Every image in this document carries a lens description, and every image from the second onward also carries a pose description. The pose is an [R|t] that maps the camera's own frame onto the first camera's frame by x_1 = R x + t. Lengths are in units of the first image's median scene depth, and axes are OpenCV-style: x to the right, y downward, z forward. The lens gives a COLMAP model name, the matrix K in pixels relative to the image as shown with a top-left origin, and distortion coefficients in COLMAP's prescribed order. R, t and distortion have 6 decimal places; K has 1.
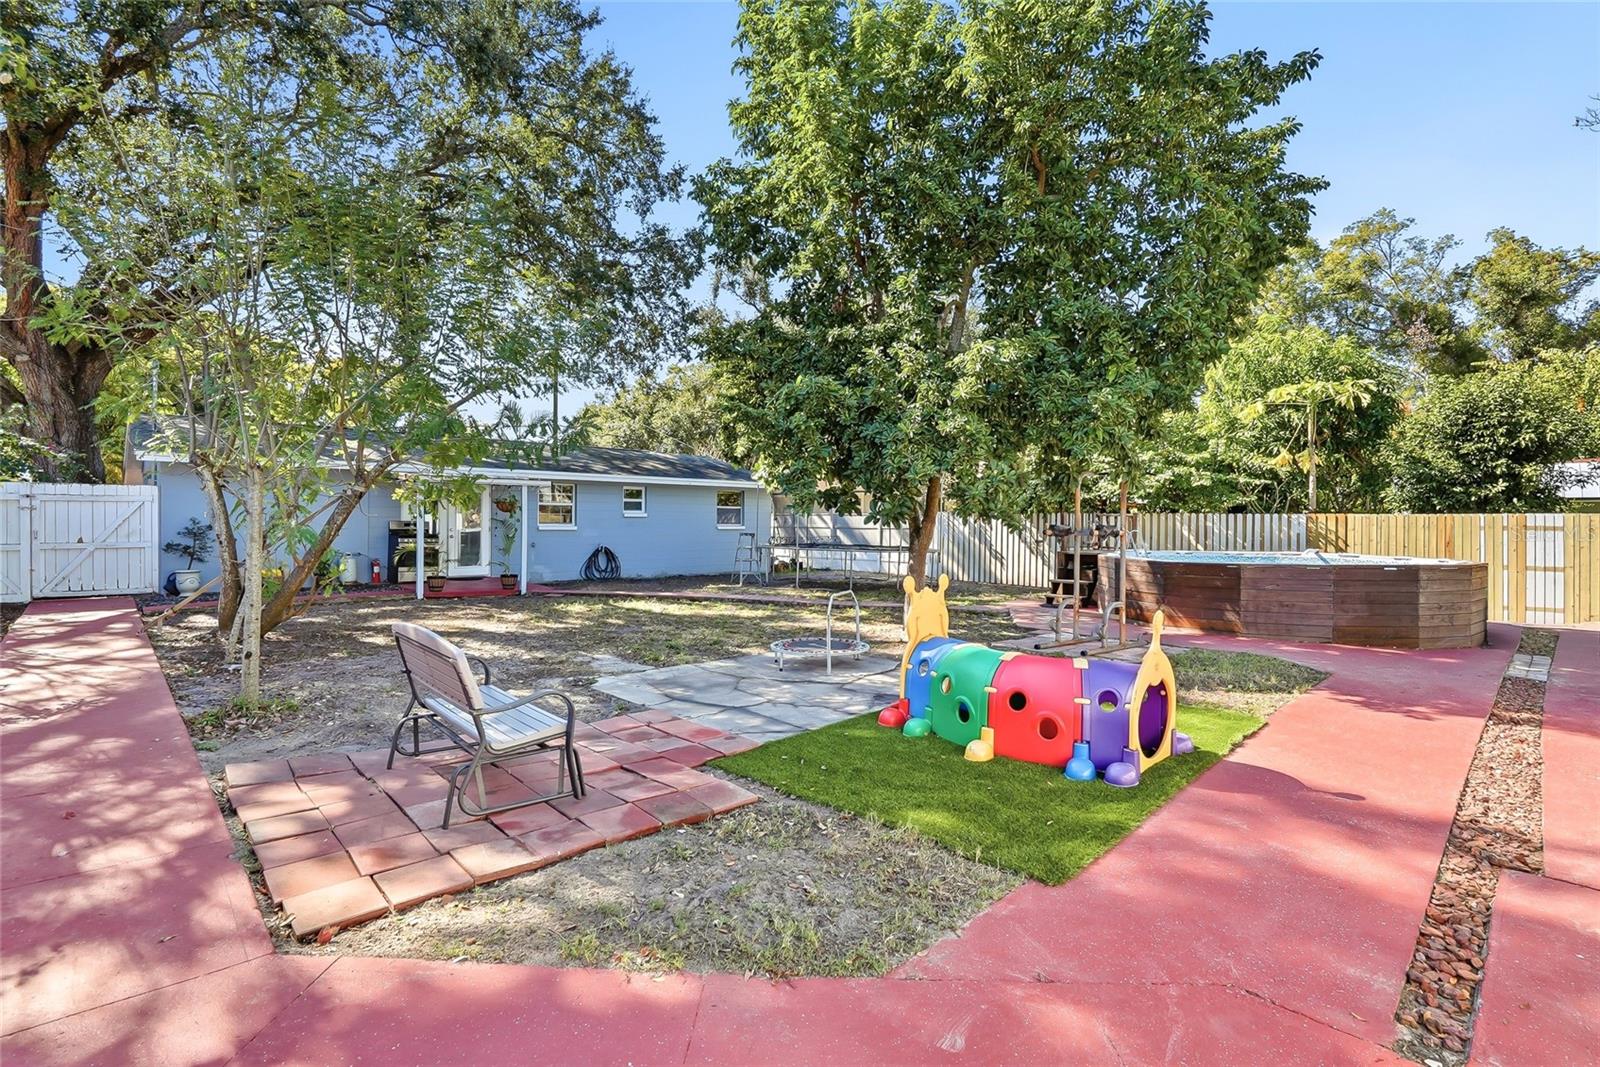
lens RADIAL K [[748.2, 0, 802.2], [0, 748.2, 530.1], [0, 0, 1]] dist [-0.059256, 0.021563]
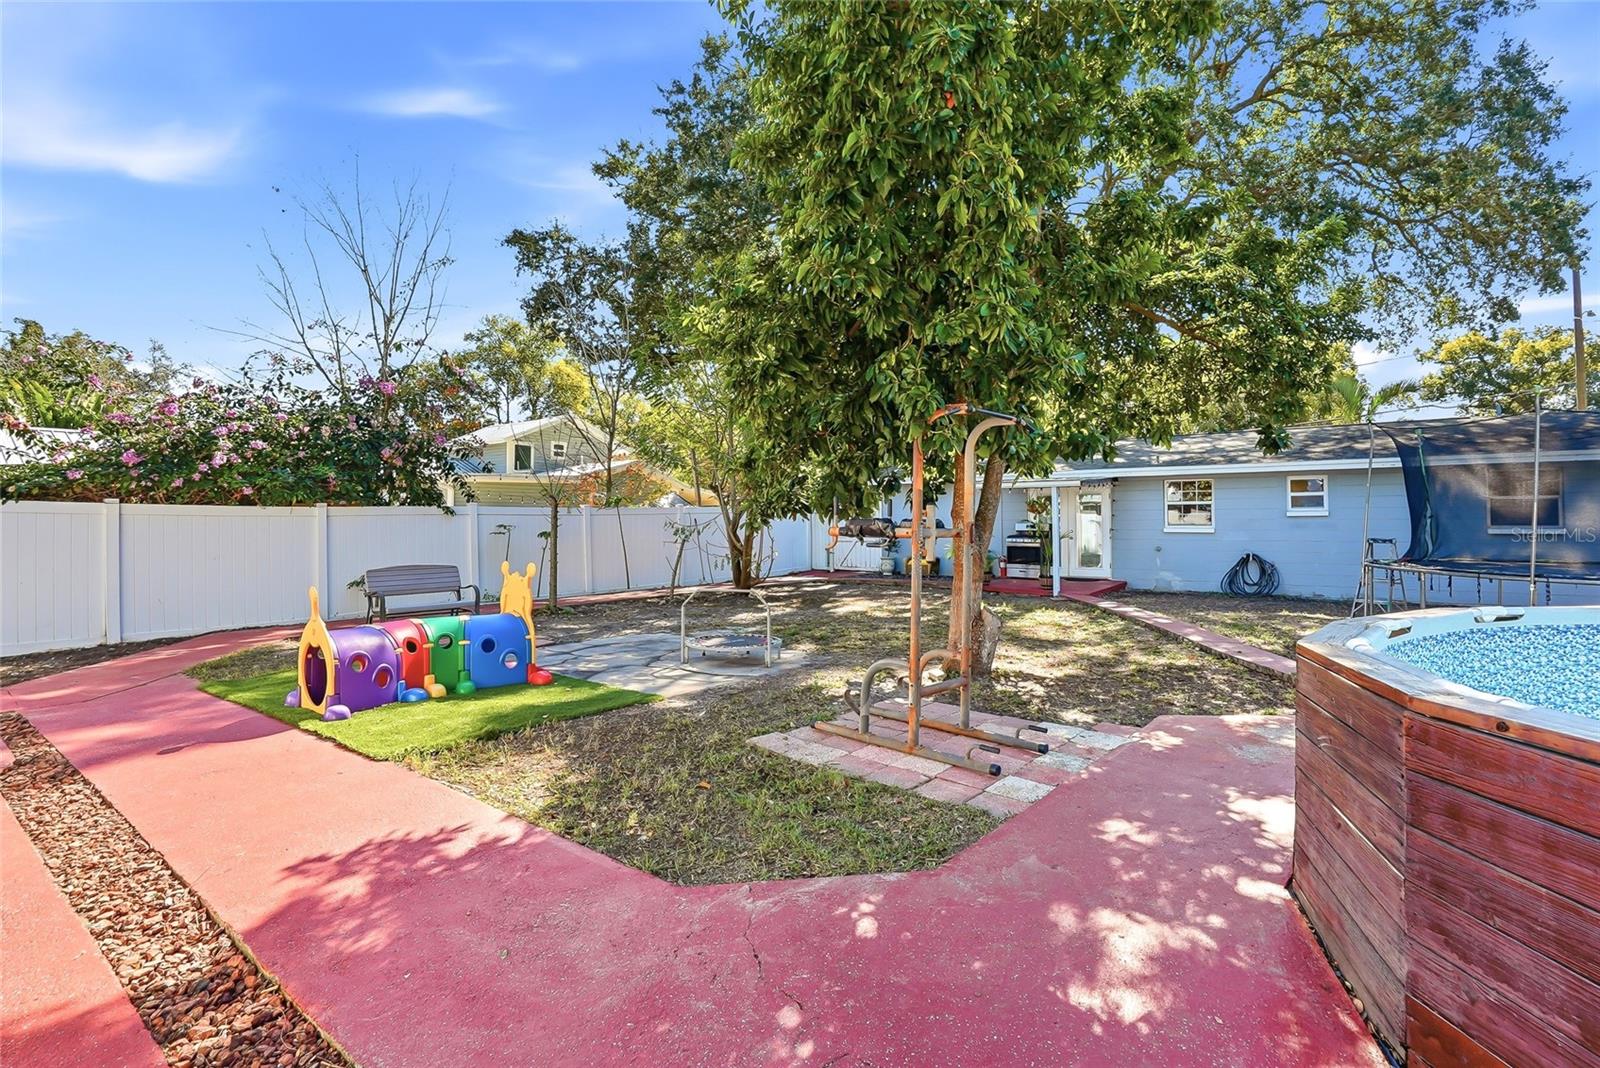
lens RADIAL K [[748.2, 0, 802.2], [0, 748.2, 530.6], [0, 0, 1]] dist [-0.059256, 0.021563]
pose [[0.148171, 0.001511, -0.988961, 0.477919], [-0.010608, 0.999944, -0.000062, 0.001704], [0.988905, 0.010500, 0.148179, 0.469030]]
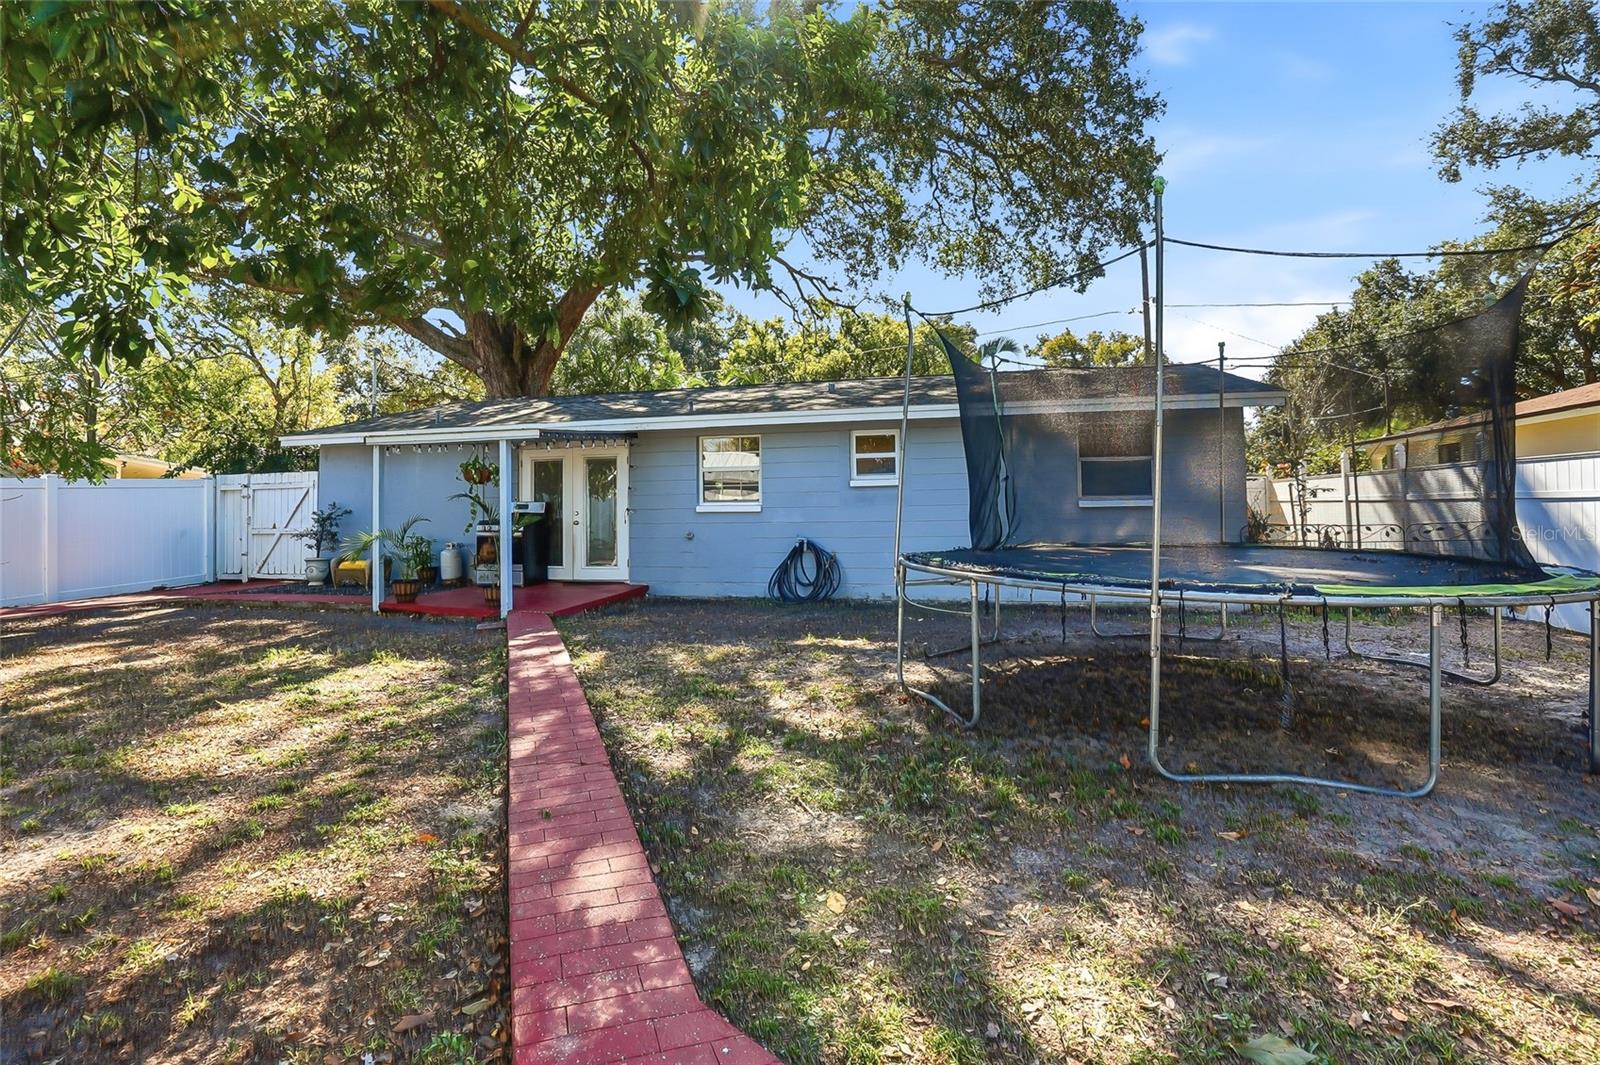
lens RADIAL K [[748.2, 0, 802.2], [0, 748.2, 529.1], [0, 0, 1]] dist [-0.059256, 0.021563]
pose [[0.524411, 0.013605, -0.851357, 0.227117], [0.001535, 0.999856, 0.016923, 0.003236], [0.851464, -0.010182, 0.524314, 0.791669]]
